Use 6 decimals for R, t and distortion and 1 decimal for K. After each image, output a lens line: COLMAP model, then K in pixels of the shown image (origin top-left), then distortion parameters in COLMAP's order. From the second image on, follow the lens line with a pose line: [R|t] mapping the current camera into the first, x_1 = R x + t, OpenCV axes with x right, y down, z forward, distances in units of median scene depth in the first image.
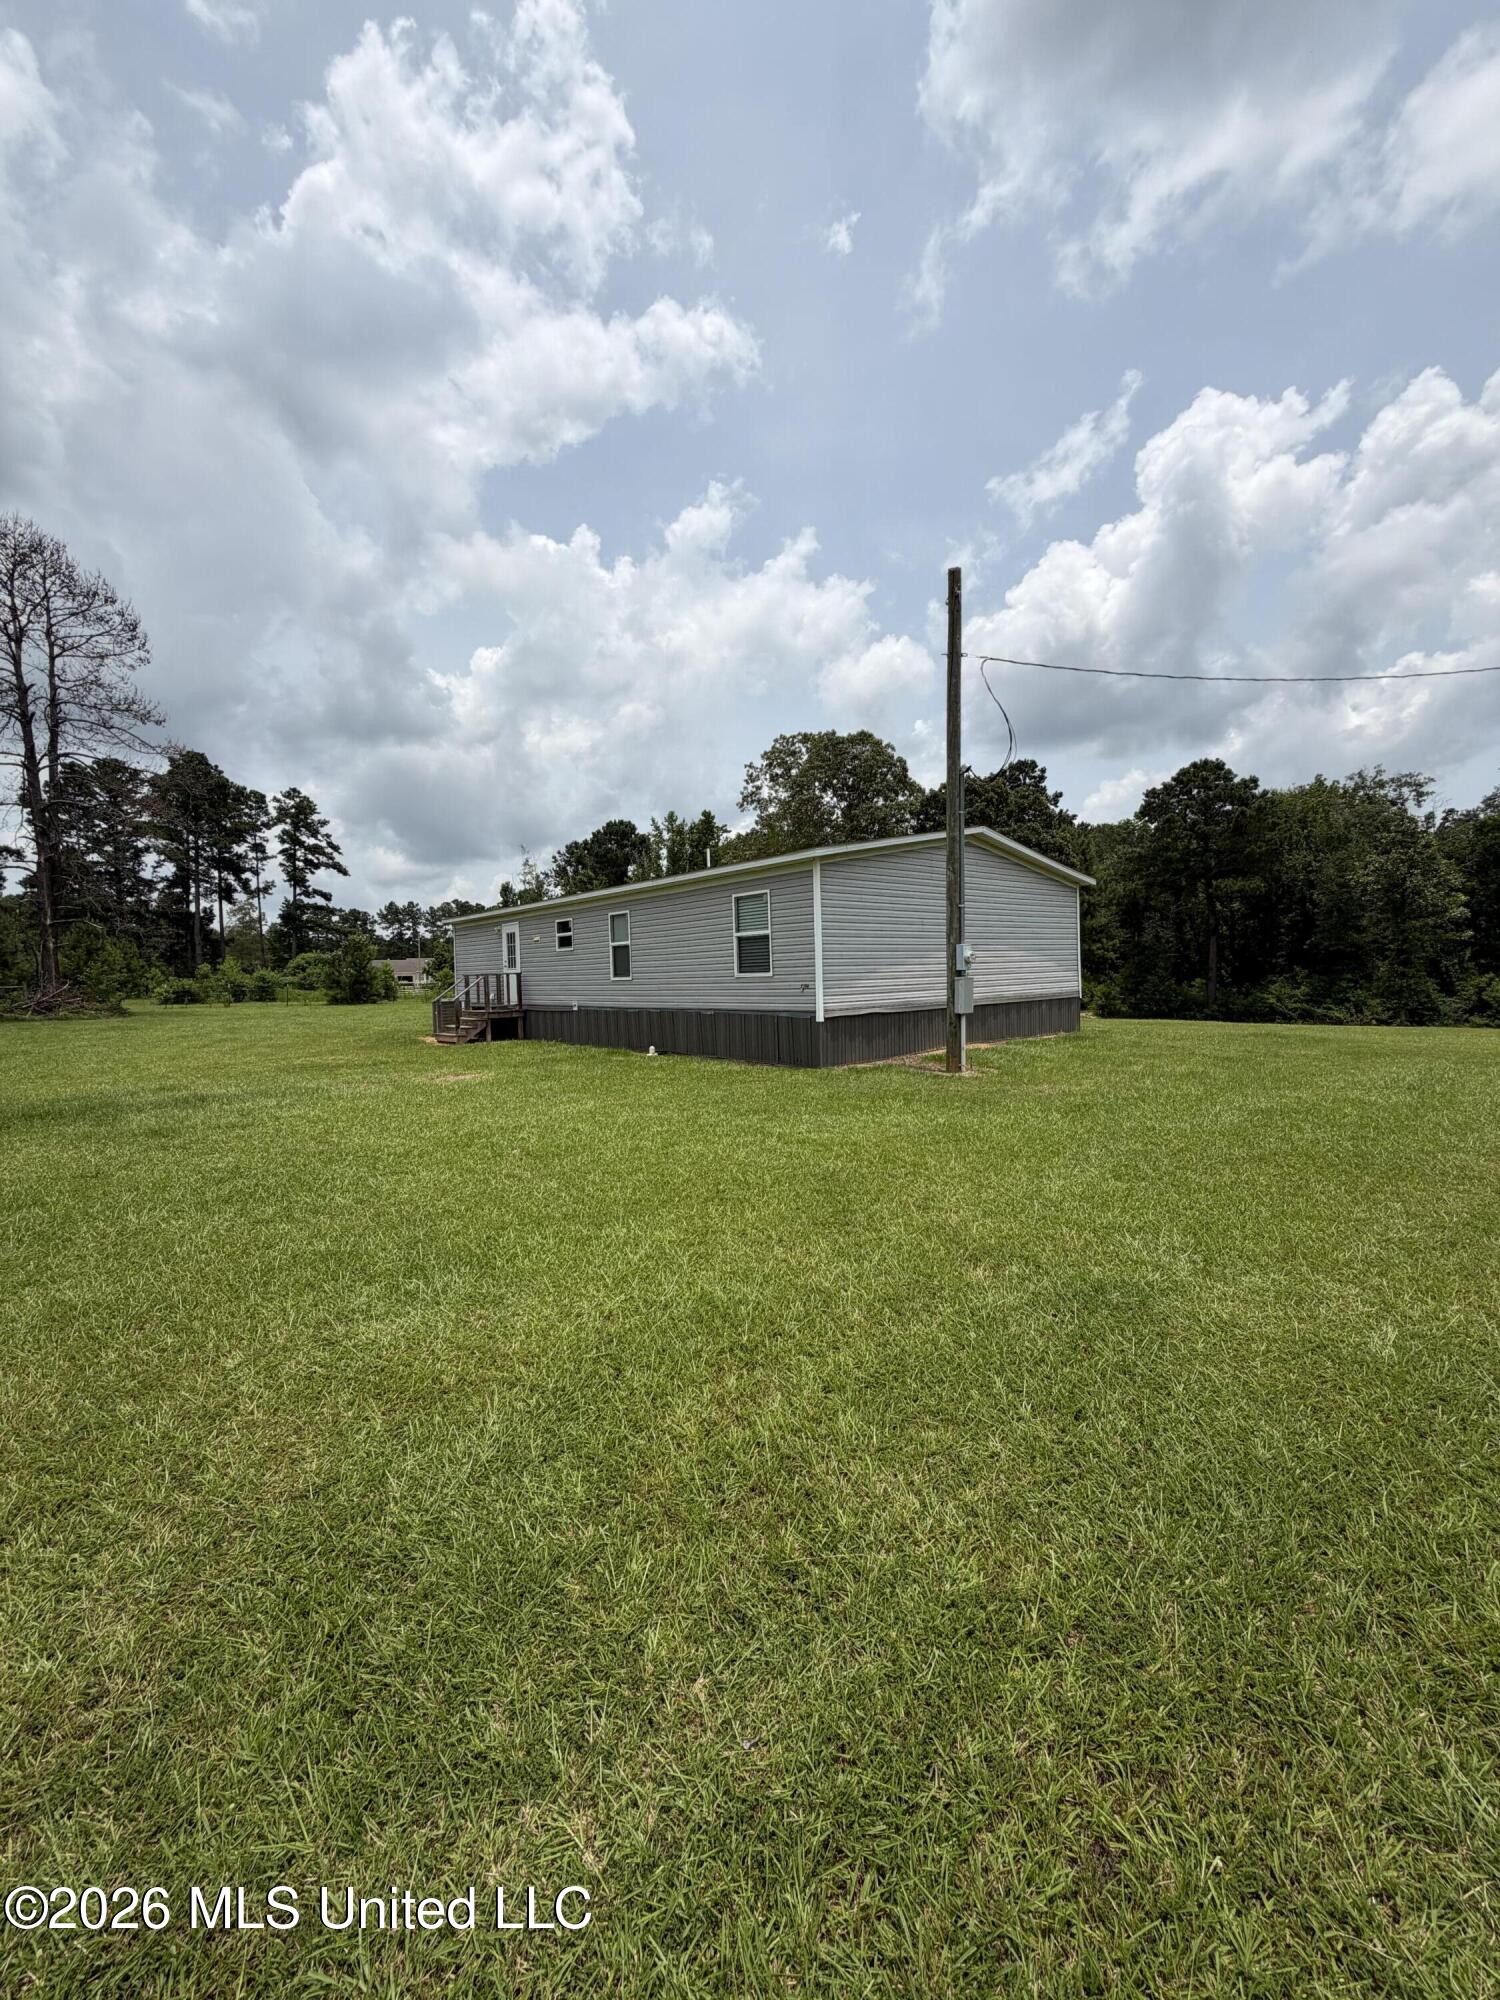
lens RADIAL K [[798.9, 0, 750.4], [0, 798.9, 994.8], [0, 0, 1]] dist [0.001665, 0.000177]
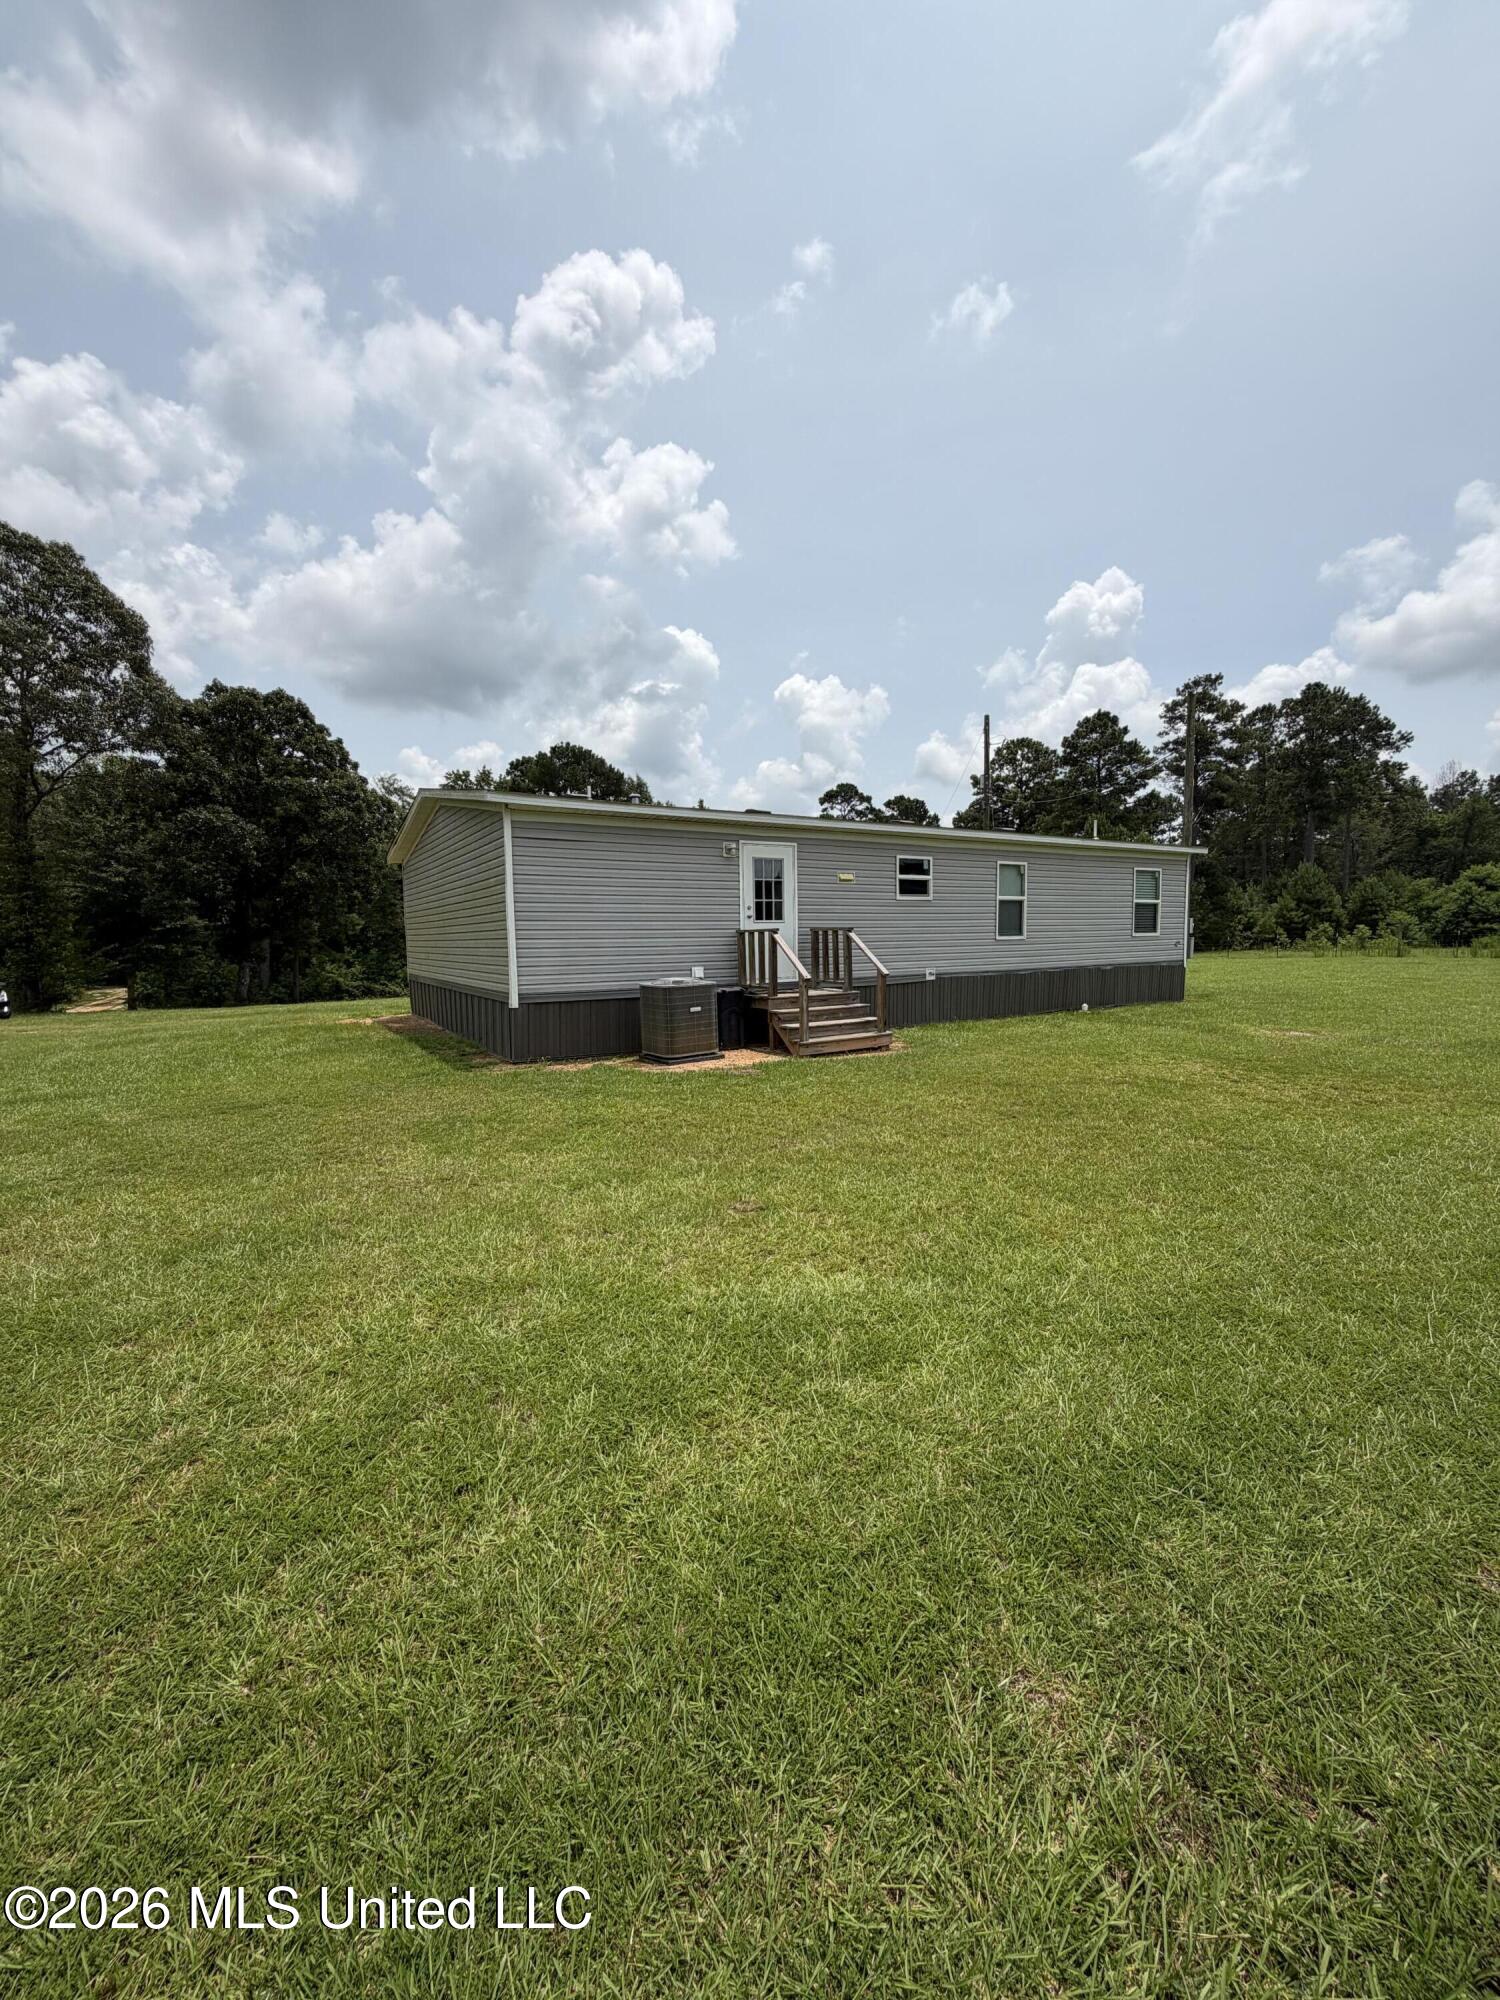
lens RADIAL K [[798.9, 0, 750.4], [0, 798.9, 994.8], [0, 0, 1]] dist [0.001665, 0.000177]
pose [[0.185053, -0.050513, 0.981429, -0.291454], [0.033401, 0.998424, 0.045090, -0.001921], [-0.982161, 0.024437, 0.186449, 0.301414]]
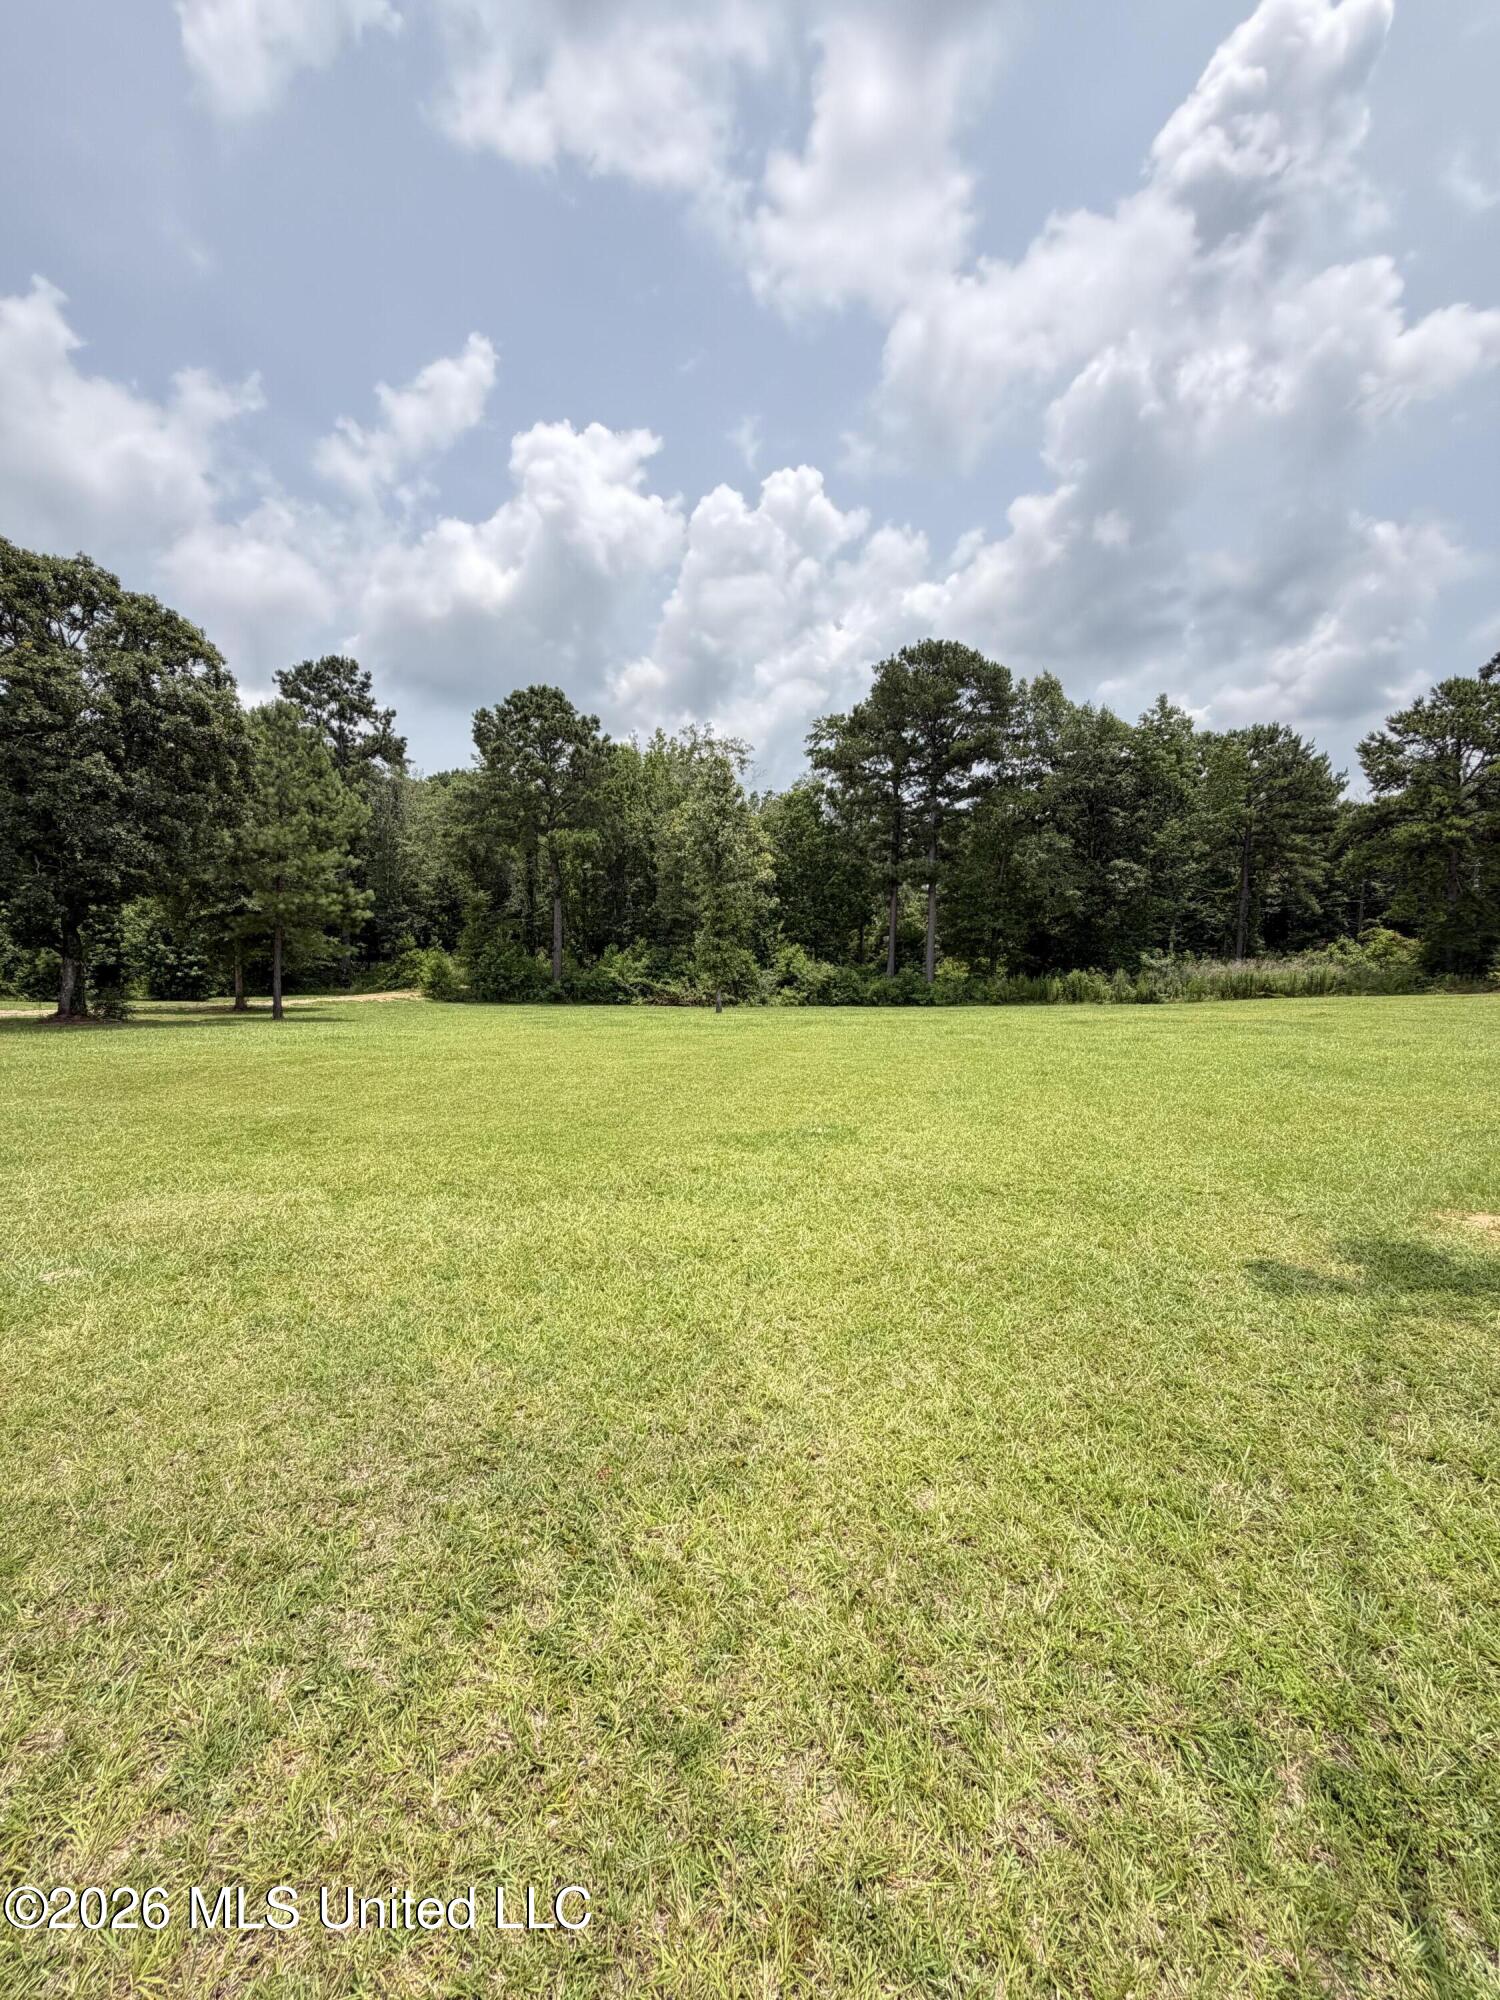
lens RADIAL K [[798.9, 0, 750.4], [0, 798.9, 994.8], [0, 0, 1]] dist [0.001665, 0.000177]
pose [[0.775296, -0.034830, 0.630638, 0.231845], [0.008355, 0.998957, 0.044901, -0.009612], [-0.631543, -0.029542, 0.774778, 0.243088]]
